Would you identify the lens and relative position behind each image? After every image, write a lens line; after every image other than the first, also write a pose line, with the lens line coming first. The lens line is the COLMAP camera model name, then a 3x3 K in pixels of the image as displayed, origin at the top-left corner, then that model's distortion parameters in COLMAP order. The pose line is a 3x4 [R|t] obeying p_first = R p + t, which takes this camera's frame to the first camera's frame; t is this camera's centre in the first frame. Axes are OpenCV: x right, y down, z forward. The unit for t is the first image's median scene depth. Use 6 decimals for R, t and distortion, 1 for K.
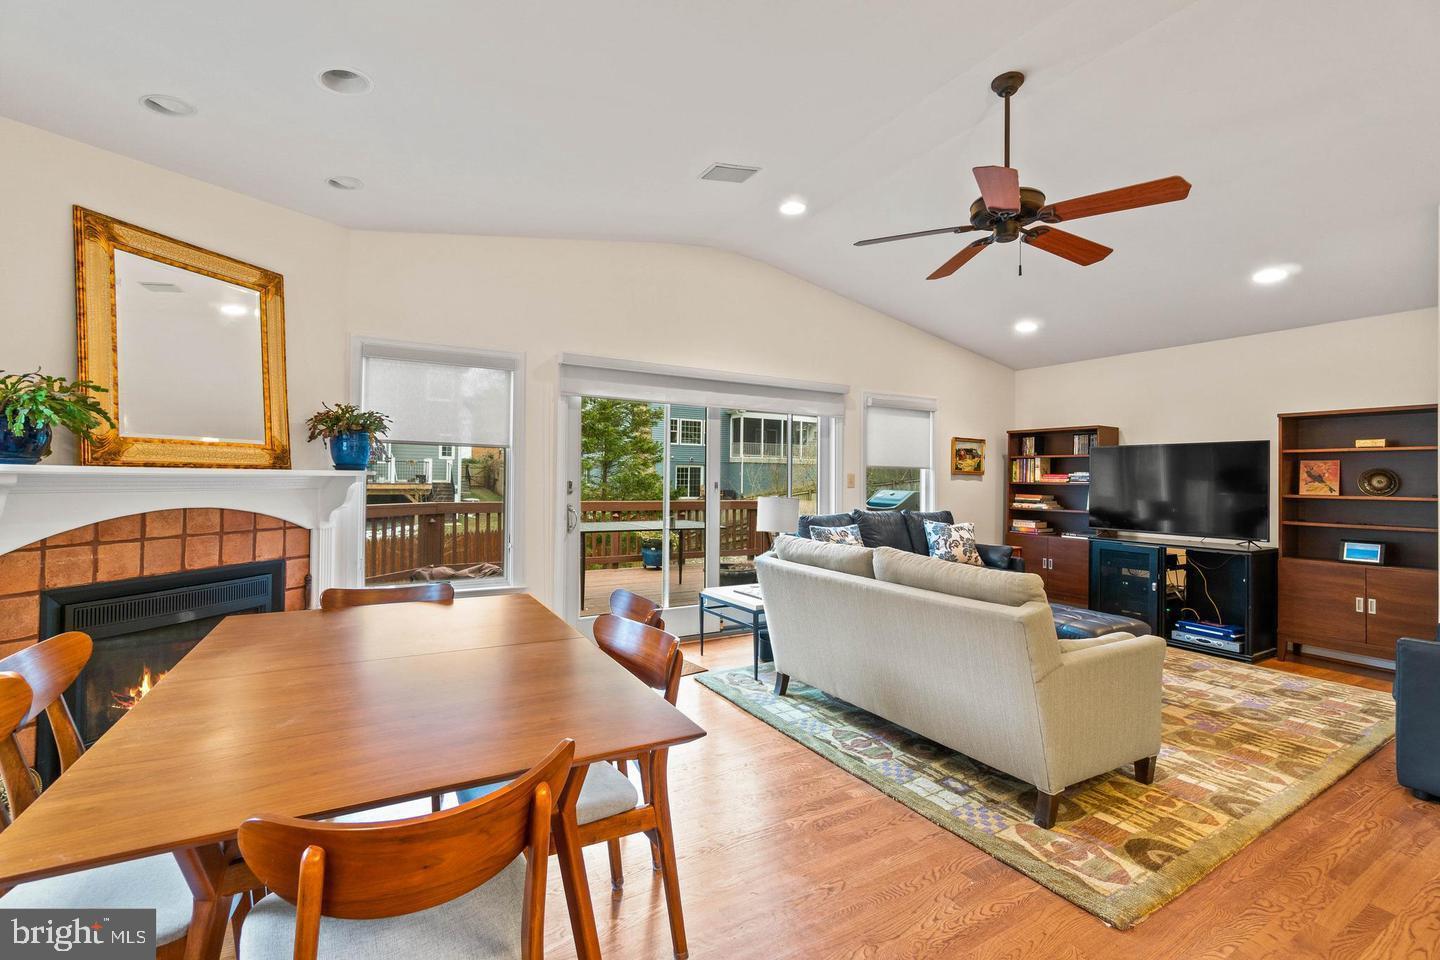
lens RADIAL K [[621.5, 0, 715.0], [0, 621.5, 473.2], [0, 0, 1]] dist [-0.002319, -0.001031]
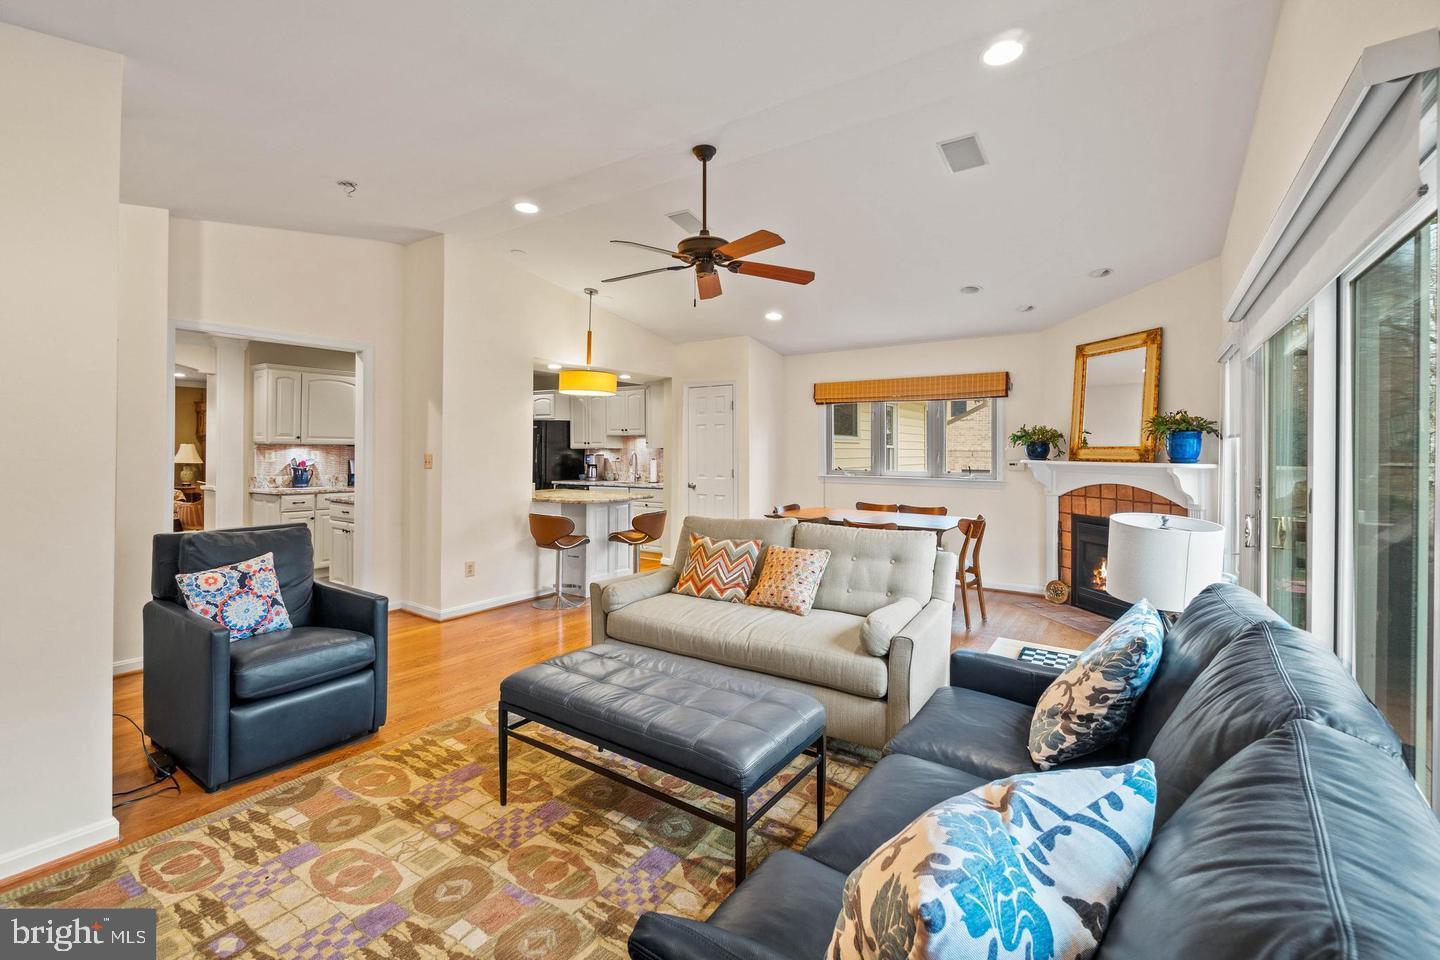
lens RADIAL K [[612.8, 0, 712.8], [0, 612.8, 450.3], [0, 0, 1]] dist [-0.000560, -0.000065]
pose [[-0.901113, -0.020383, -0.433105, 0.880205], [-0.017021, 0.999787, -0.011638, -0.001198], [0.433251, -0.003115, -0.901268, 1.900239]]
